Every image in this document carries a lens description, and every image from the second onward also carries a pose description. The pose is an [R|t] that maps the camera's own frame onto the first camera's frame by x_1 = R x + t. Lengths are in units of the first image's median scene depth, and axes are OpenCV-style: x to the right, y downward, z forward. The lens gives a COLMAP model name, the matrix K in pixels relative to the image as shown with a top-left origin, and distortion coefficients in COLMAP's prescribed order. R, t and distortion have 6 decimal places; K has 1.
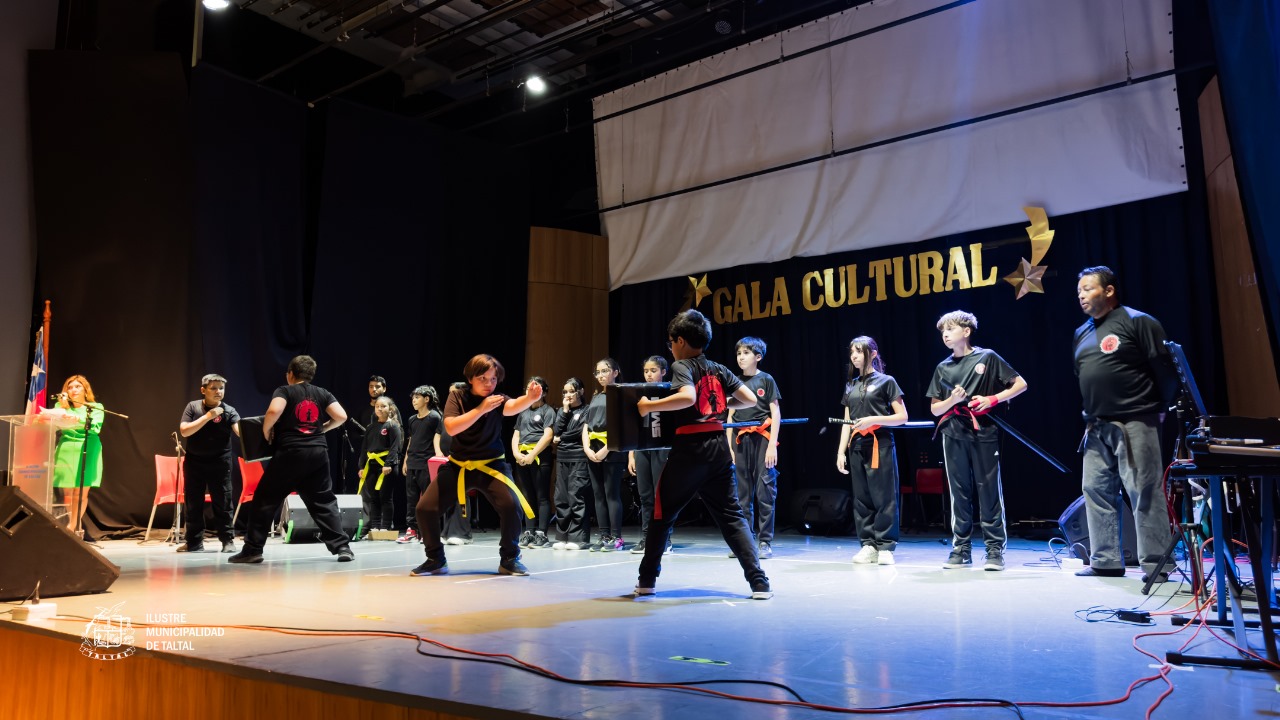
lens RADIAL K [[912.0, 0, 639.5], [0, 912.0, 365.9], [0, 0, 1]] dist [0.020186, -0.051320]
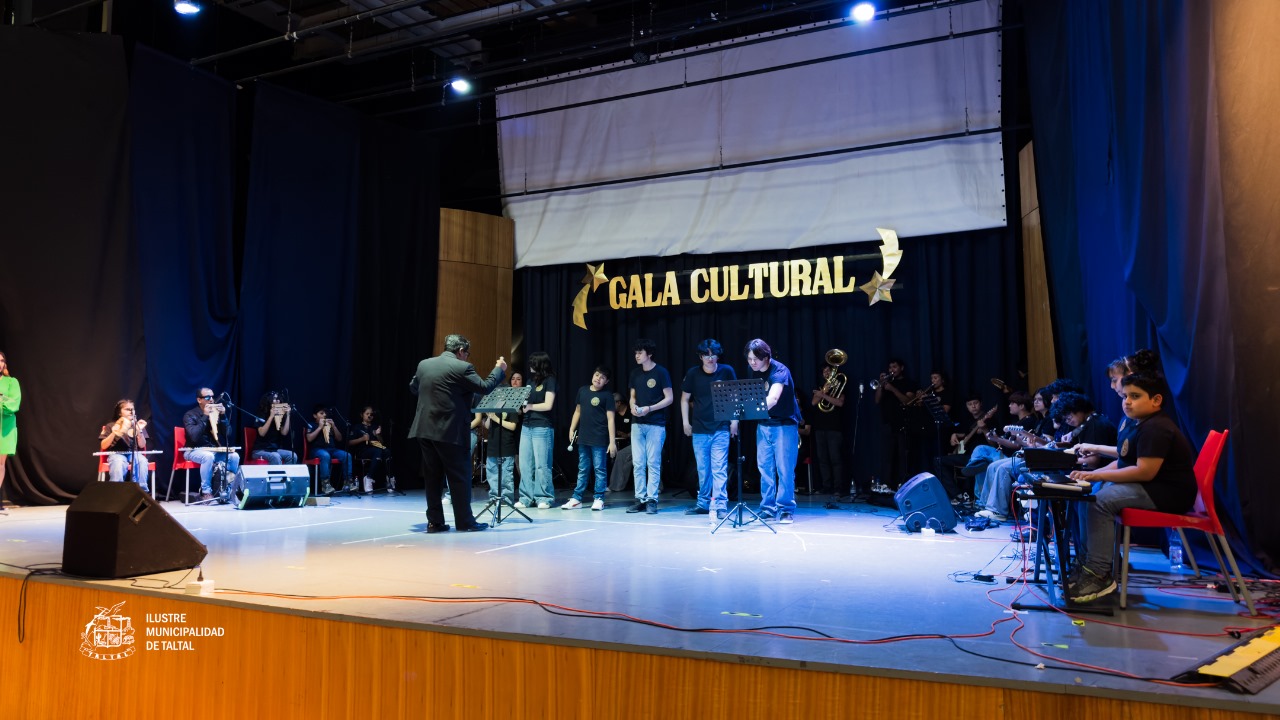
lens RADIAL K [[912.0, 0, 634.1], [0, 912.0, 353.8], [0, 0, 1]] dist [0.020186, -0.051320]
pose [[0.982647, 0.026502, 0.183580, -0.113864], [-0.035514, 0.998311, 0.045978, -0.052652], [-0.182052, -0.051700, 0.981929, -0.134818]]
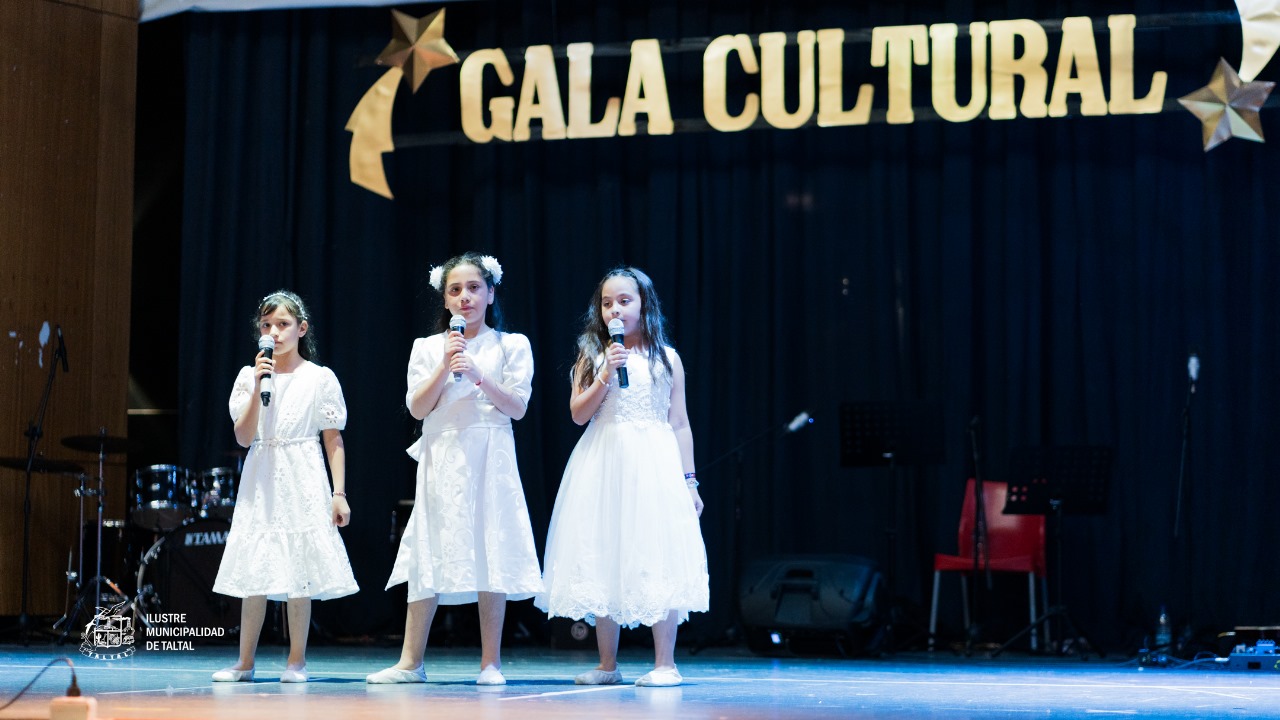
lens RADIAL K [[3059.4, 0, 645.7], [0, 3059.4, 360.4], [0, 0, 1]] dist [0.027517, 0.000000]
pose [[0.933394, 0.042659, 0.356310, -0.378449], [-0.062994, 0.996969, 0.045660, -0.020334], [-0.353282, -0.065064, 0.933252, -0.322986]]
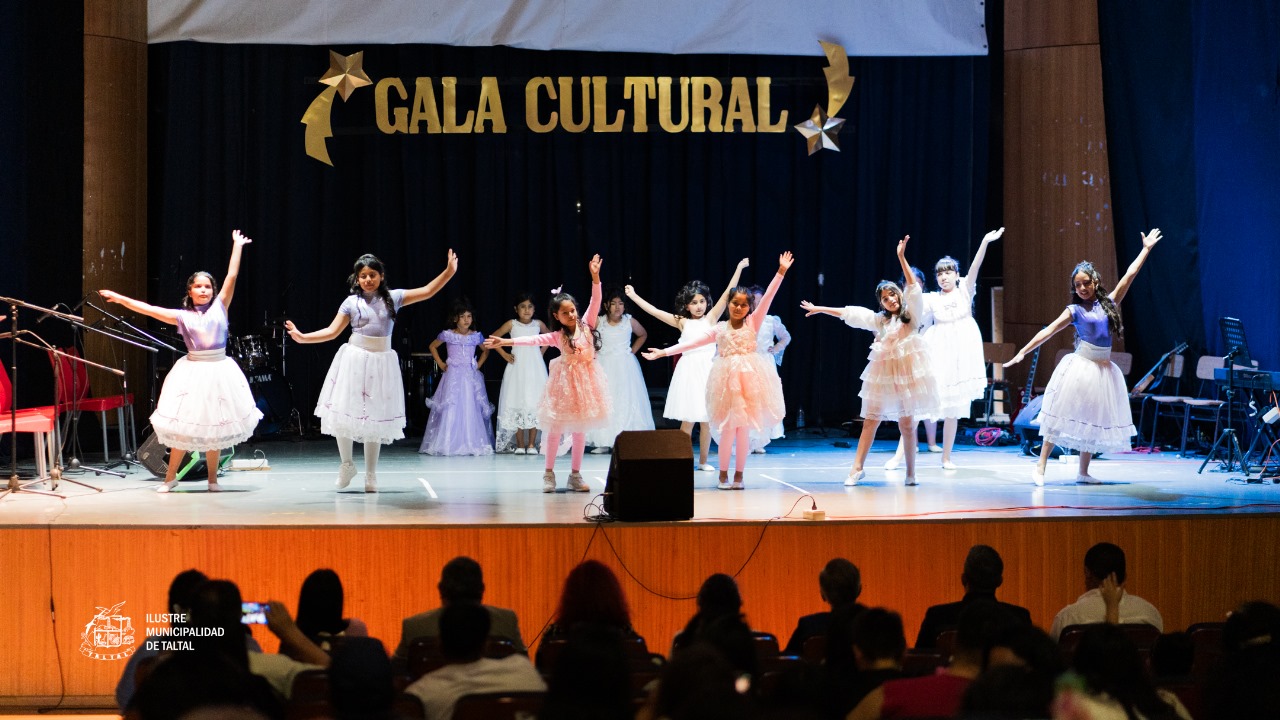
lens RADIAL K [[3022.5, 0, 651.0], [0, 3022.5, 370.0], [0, 0, 1]] dist [0.001785, 0.000000]
pose [[0.698182, -0.020547, 0.715625, -1.632449], [-0.100153, 0.986955, 0.126049, -0.208324], [-0.708880, -0.159677, 0.687017, -0.804422]]
